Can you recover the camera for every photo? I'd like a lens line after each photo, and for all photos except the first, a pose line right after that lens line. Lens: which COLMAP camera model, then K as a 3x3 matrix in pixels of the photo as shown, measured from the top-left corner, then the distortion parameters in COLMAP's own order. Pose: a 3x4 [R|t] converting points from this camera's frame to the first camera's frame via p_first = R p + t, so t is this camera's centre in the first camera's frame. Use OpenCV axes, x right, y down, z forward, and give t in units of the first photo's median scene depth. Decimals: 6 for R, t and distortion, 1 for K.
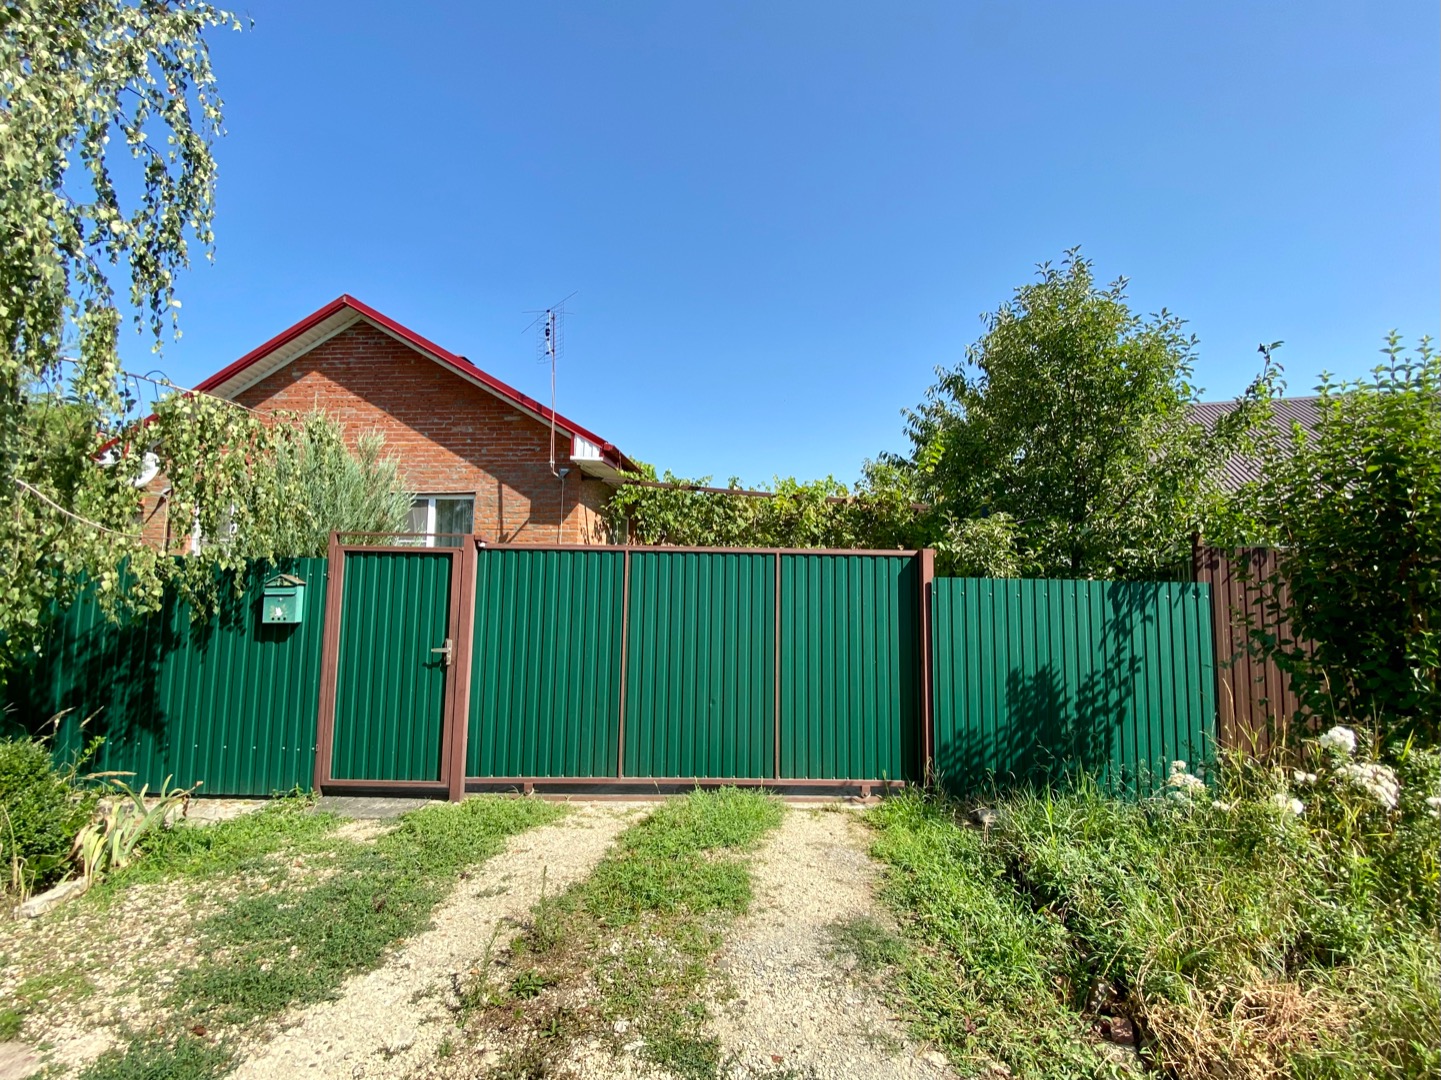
lens RADIAL K [[585.3, 0, 723.0], [0, 585.3, 534.8], [0, 0, 1]] dist [0.017513, -0.017935]
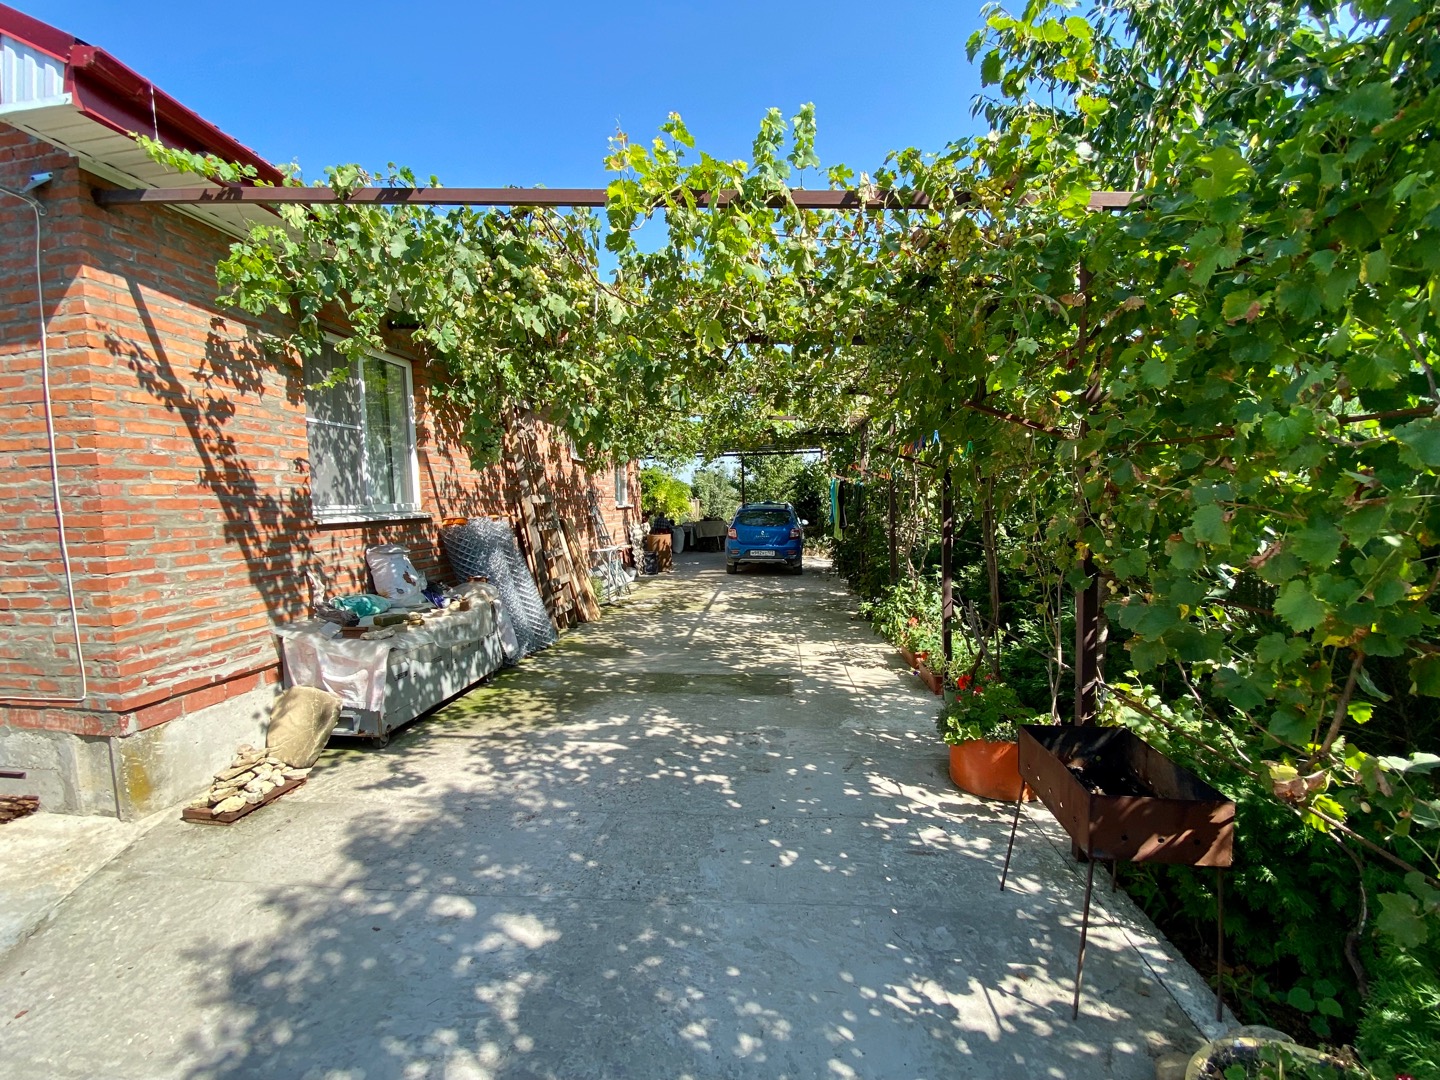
lens RADIAL K [[584.9, 0, 722.5], [0, 584.9, 534.8], [0, 0, 1]] dist [0.017513, -0.017935]
pose [[0.998742, -0.050132, -0.001137, 0.119572], [0.049726, 0.987221, 0.151402, 0.065466], [-0.006468, -0.151268, 0.988472, 0.598281]]
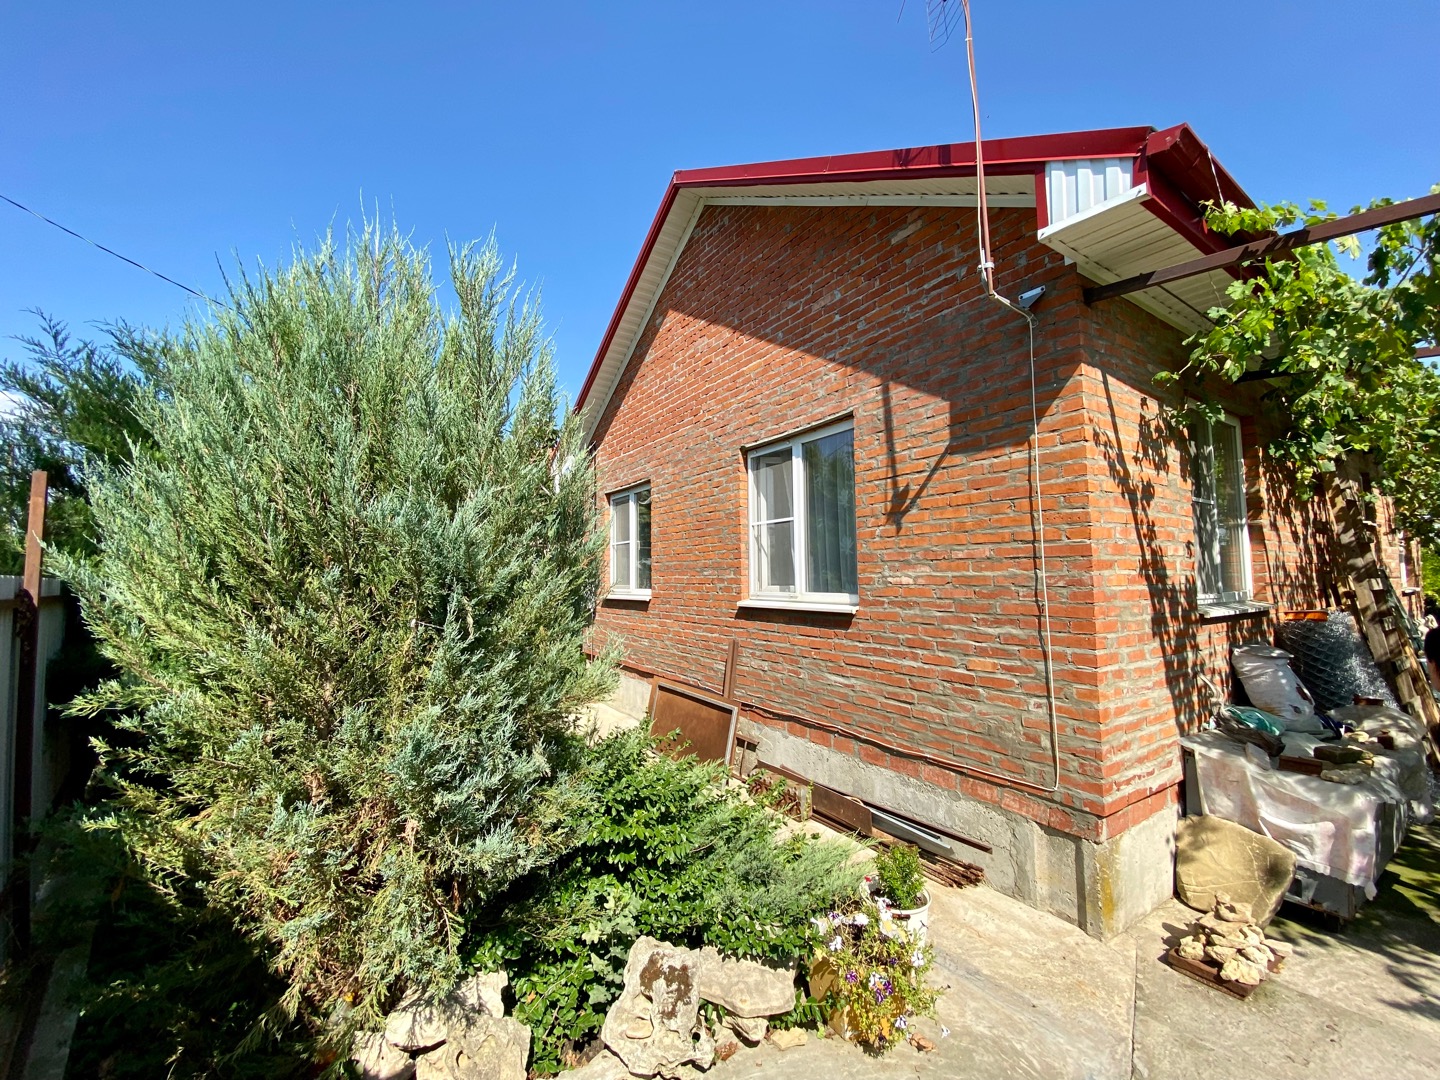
lens RADIAL K [[584.9, 0, 722.5], [0, 584.9, 534.8], [0, 0, 1]] dist [0.017513, -0.017935]
pose [[0.650521, -0.082247, -0.755022, -0.119347], [0.090326, 0.995442, -0.030613, 0.037735], [0.754098, -0.048284, 0.654984, 0.559081]]
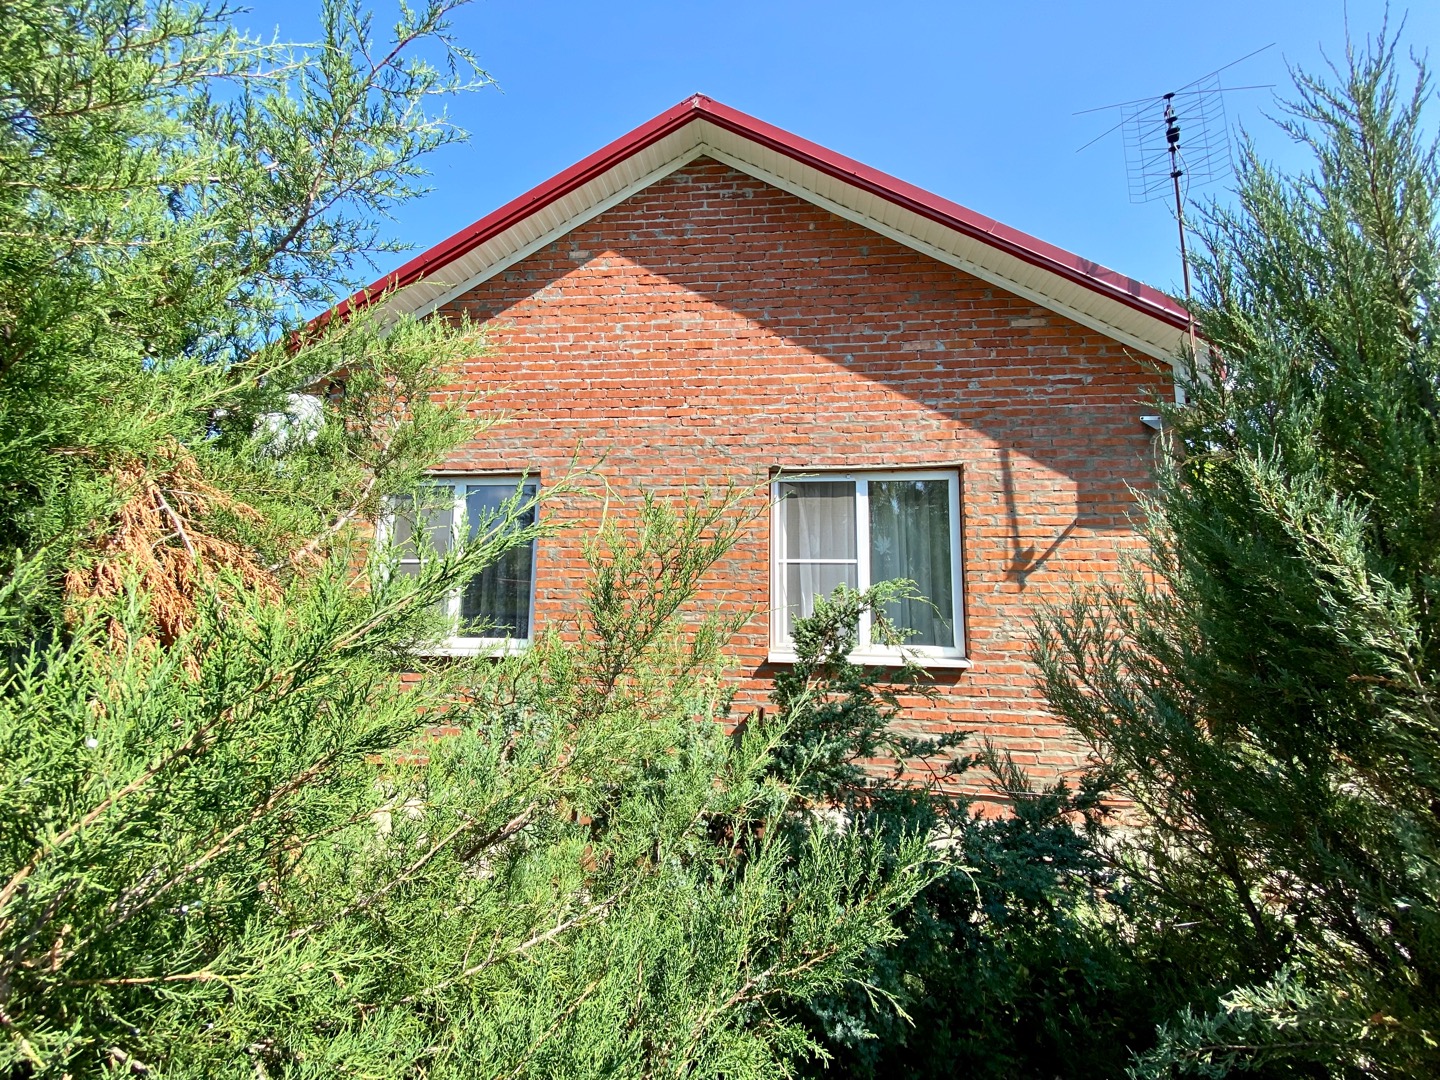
lens RADIAL K [[584.9, 0, 722.5], [0, 584.9, 534.8], [0, 0, 1]] dist [0.017513, -0.017935]
pose [[0.999797, -0.006259, 0.019138, -0.619448], [0.006998, 0.999224, -0.038769, 0.006777], [-0.018880, 0.038895, 0.999065, 0.477690]]
